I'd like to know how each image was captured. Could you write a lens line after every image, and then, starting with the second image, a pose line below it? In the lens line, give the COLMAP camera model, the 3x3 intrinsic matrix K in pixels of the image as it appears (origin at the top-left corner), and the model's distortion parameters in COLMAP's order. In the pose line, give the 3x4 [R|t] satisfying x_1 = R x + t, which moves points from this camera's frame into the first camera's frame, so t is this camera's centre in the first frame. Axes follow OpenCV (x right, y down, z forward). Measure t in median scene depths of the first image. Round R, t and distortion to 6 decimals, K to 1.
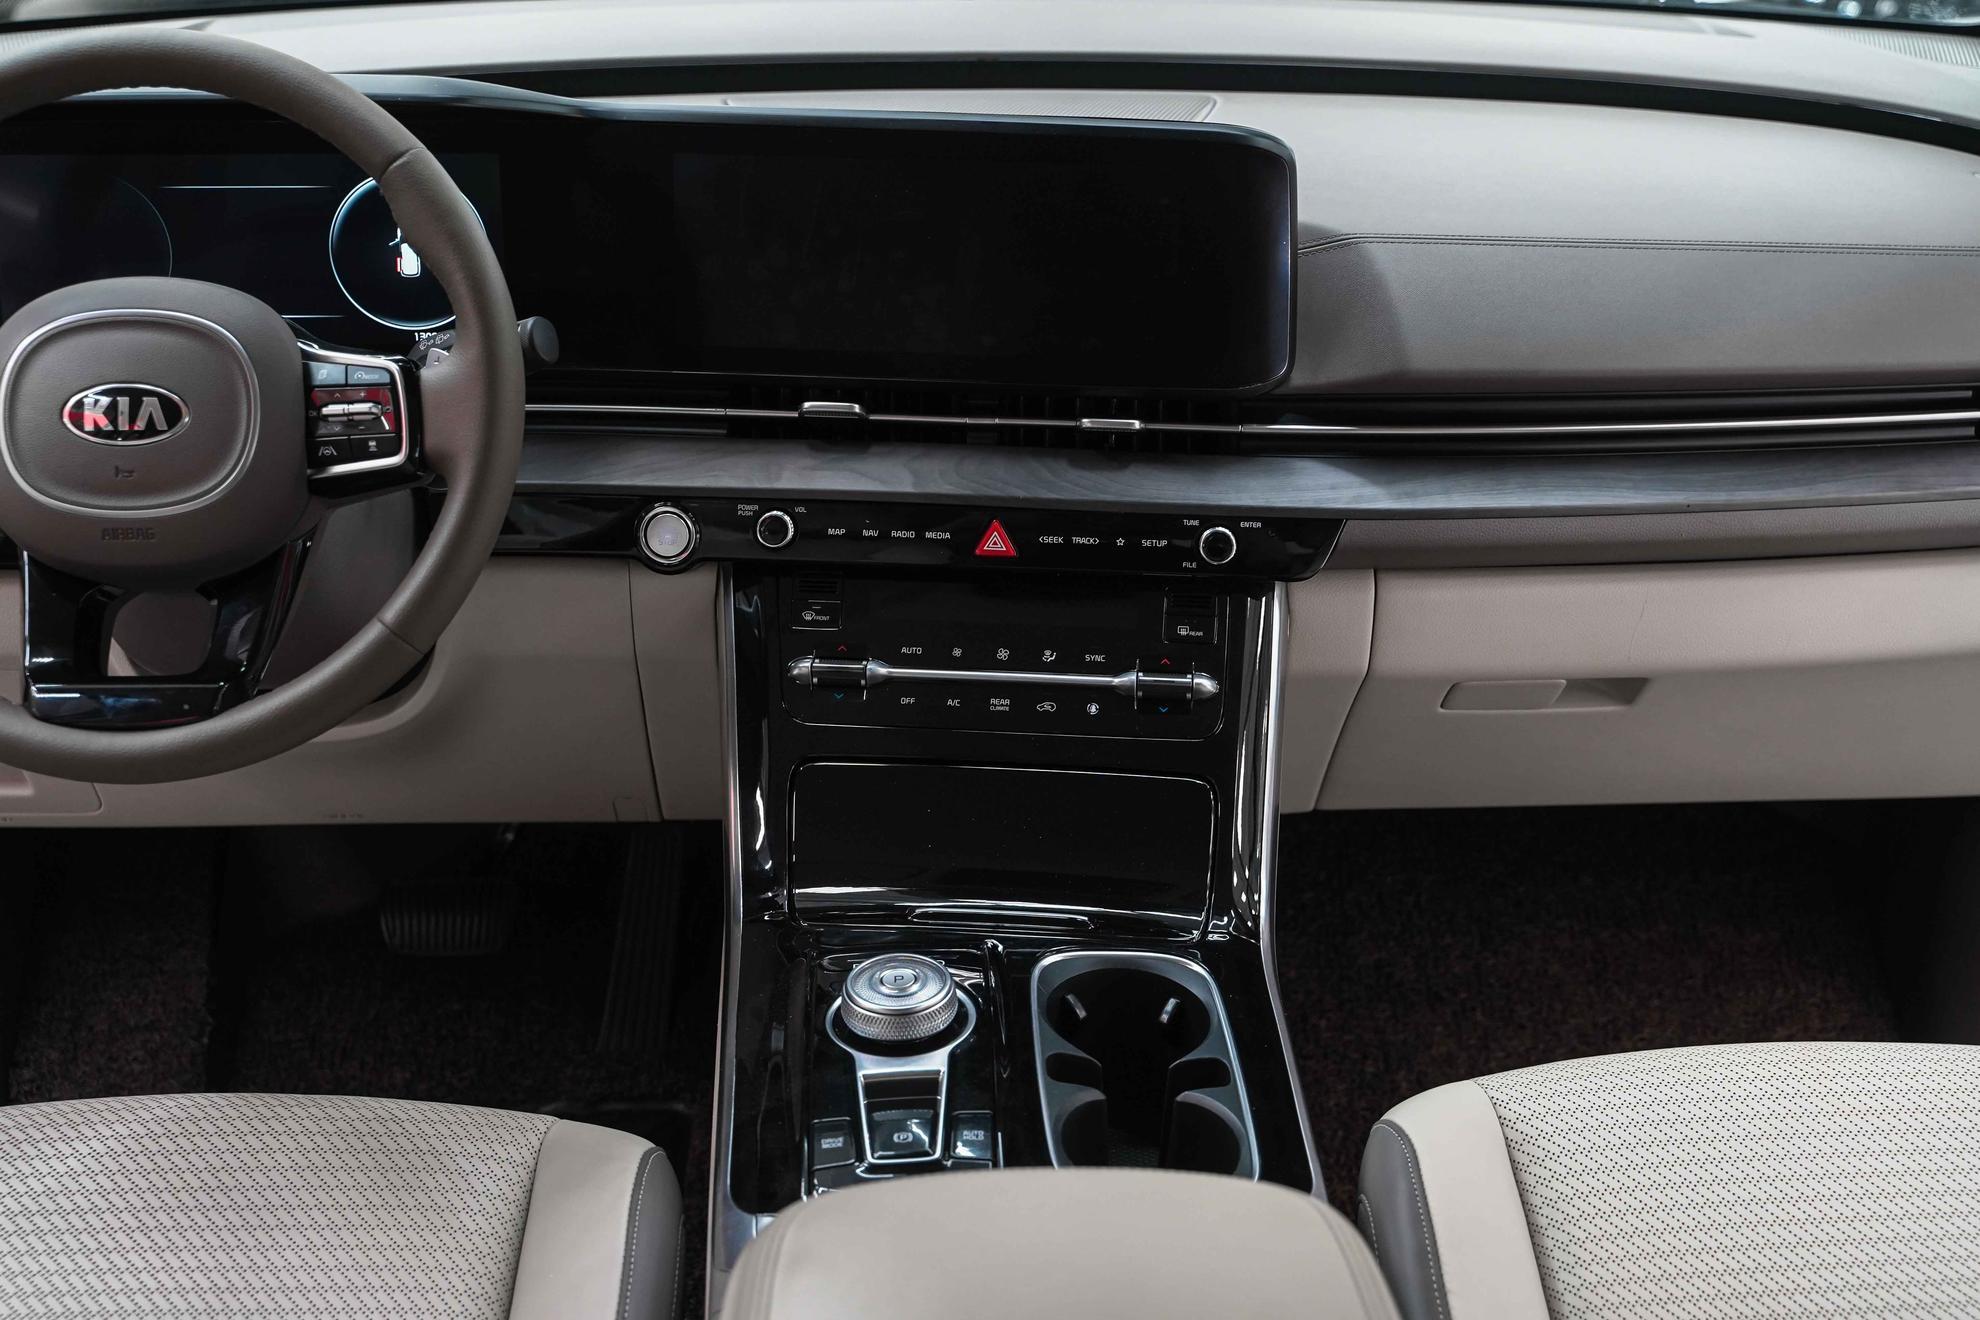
lens RADIAL K [[2296.6, 0, 990.0], [0, 2296.6, 660.0], [0, 0, 1]] dist [0.008752, -0.007696]
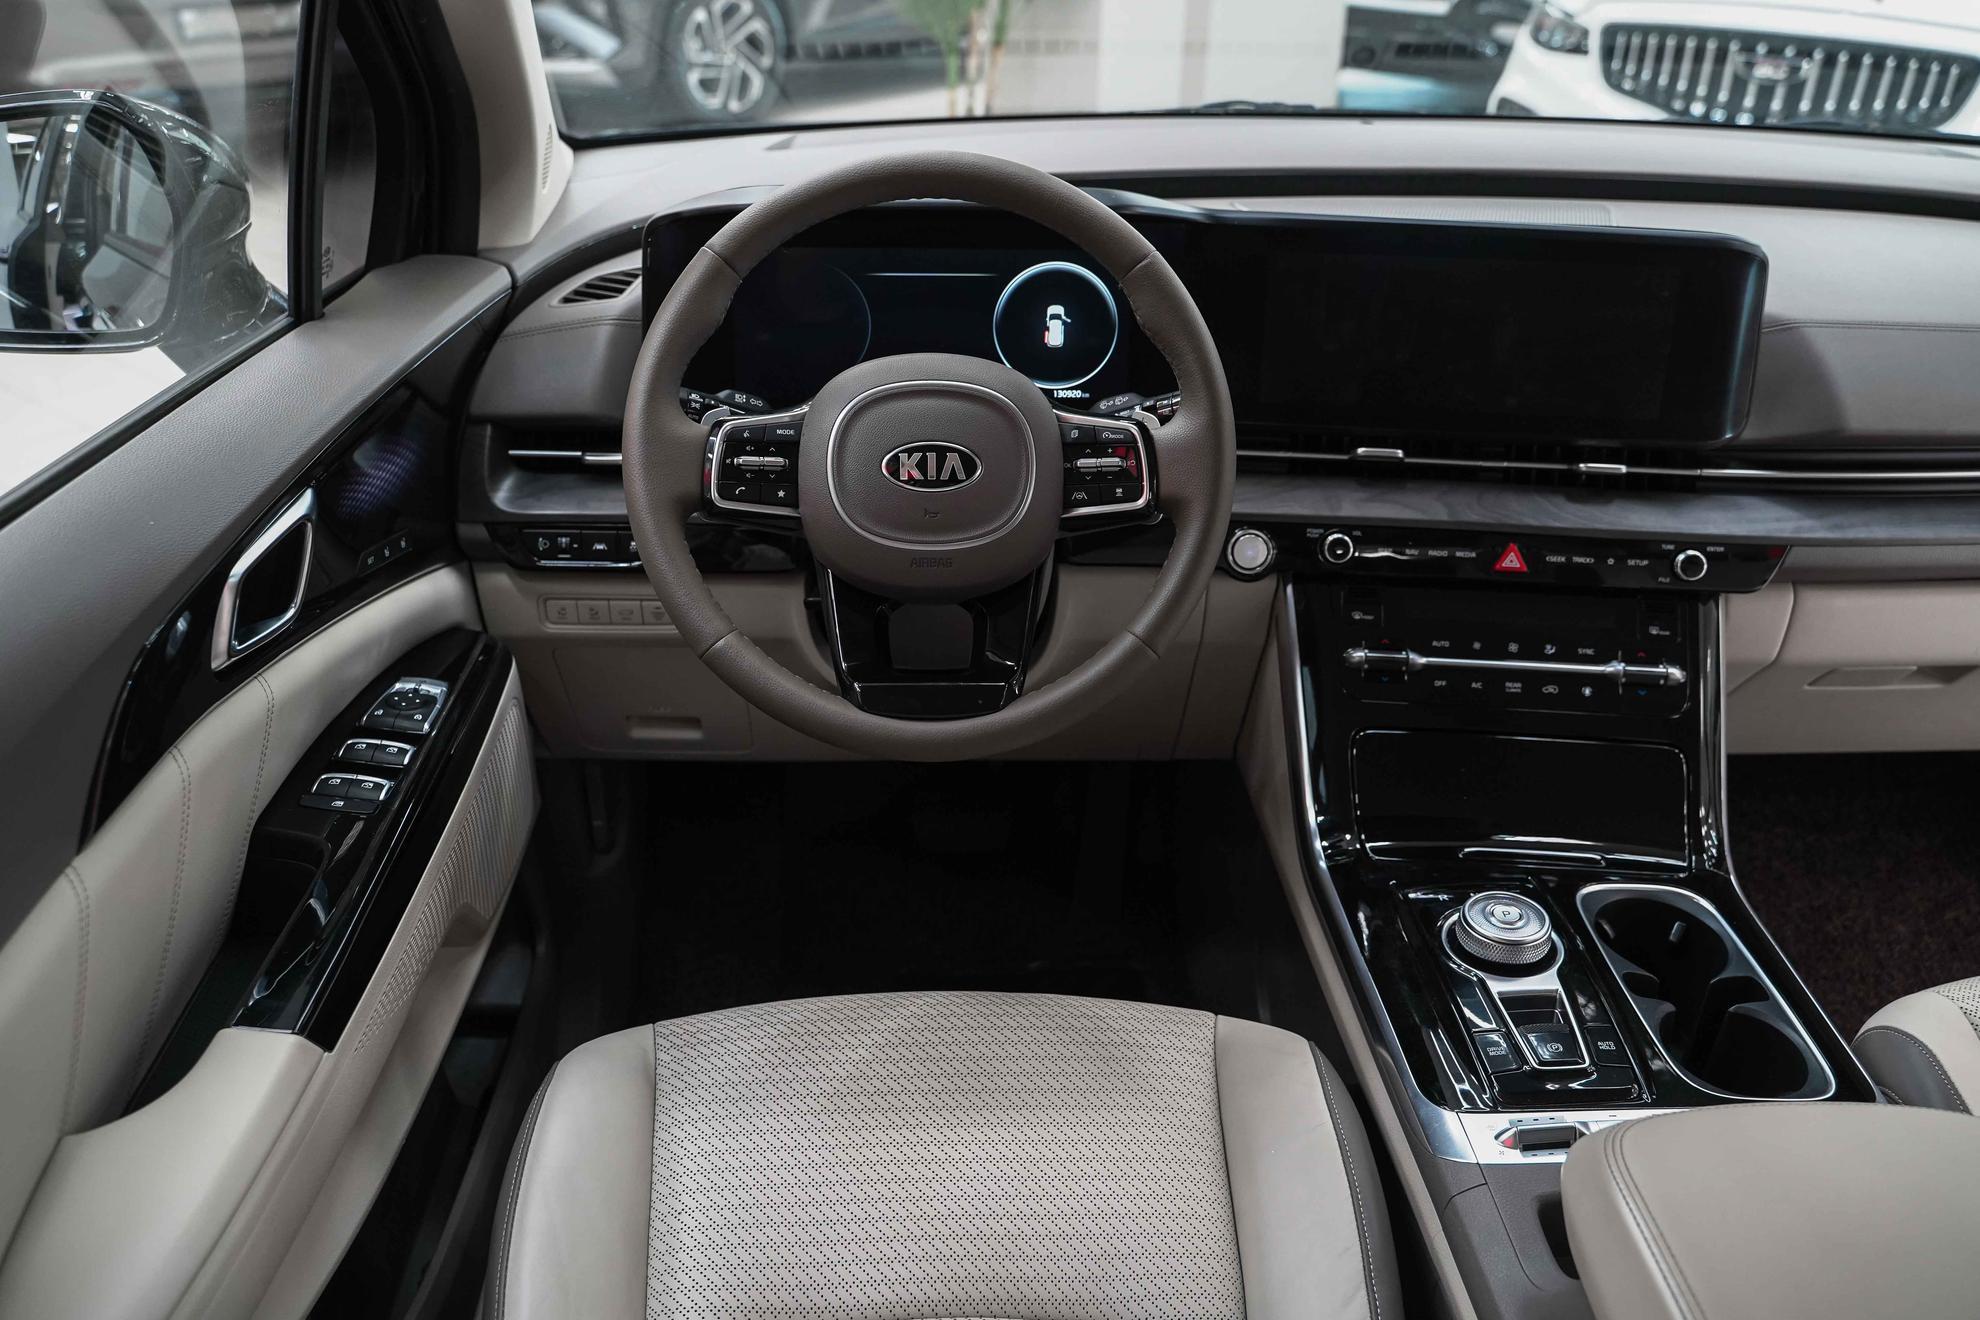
lens RADIAL K [[1590.6, 0, 994.8], [0, 1590.6, 664.6], [0, 0, 1]] dist [-0.004867, 0.006137]
pose [[0.999958, 0.008393, 0.003712, -0.298462], [-0.008591, 0.998351, 0.056754, -0.042515], [-0.003230, -0.056784, 0.998381, 0.117270]]
